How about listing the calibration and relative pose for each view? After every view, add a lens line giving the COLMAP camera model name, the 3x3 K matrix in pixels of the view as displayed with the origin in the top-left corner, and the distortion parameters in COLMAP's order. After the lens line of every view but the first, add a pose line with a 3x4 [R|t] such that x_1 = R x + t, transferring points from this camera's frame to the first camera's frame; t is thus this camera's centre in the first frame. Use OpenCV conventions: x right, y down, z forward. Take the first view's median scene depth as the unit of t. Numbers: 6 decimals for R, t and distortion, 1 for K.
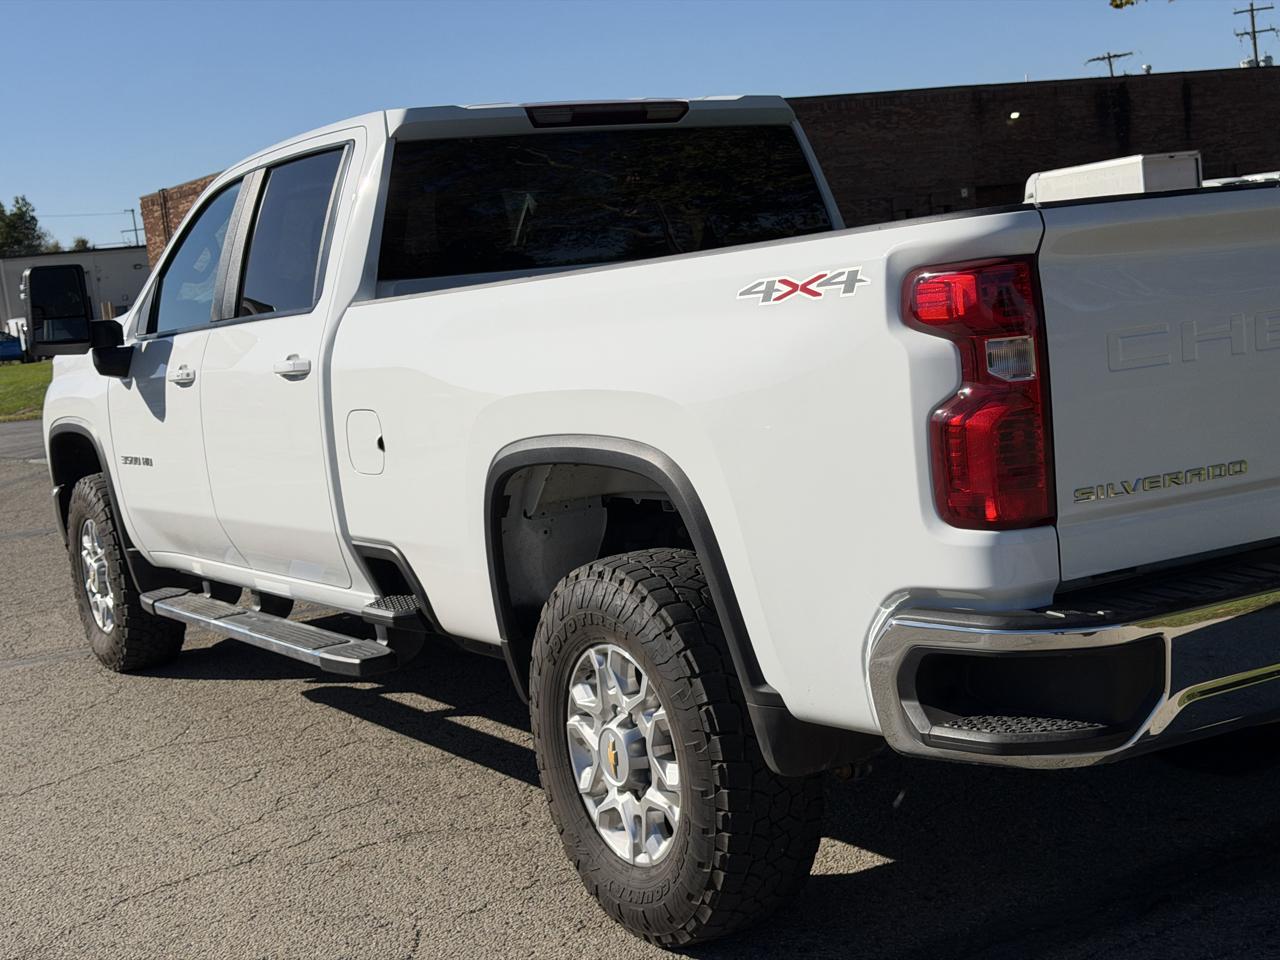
lens RADIAL K [[1849.6, 0, 599.7], [0, 1849.6, 487.8], [0, 0, 1]] dist [0.204354, -0.554688]
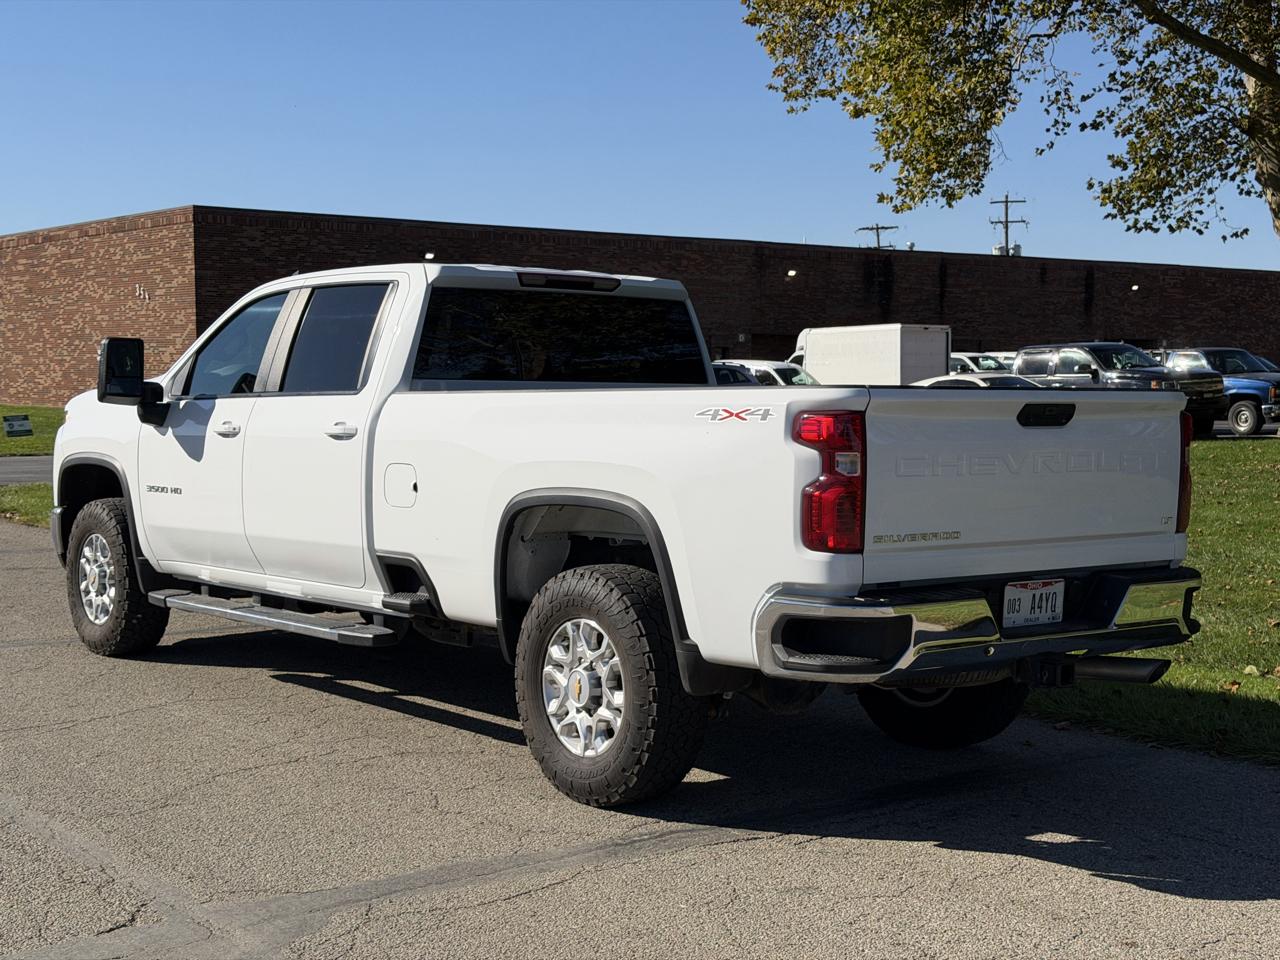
lens RADIAL K [[1864.9, 0, 640.0], [0, 1864.9, 480.0], [0, 0, 1]] dist [0.137565, 0.010585]
pose [[0.983736, 0.098897, 0.149941, -0.199863], [-0.089000, 0.993473, -0.071353, 0.074730], [-0.156019, 0.056848, 0.986117, -0.620882]]
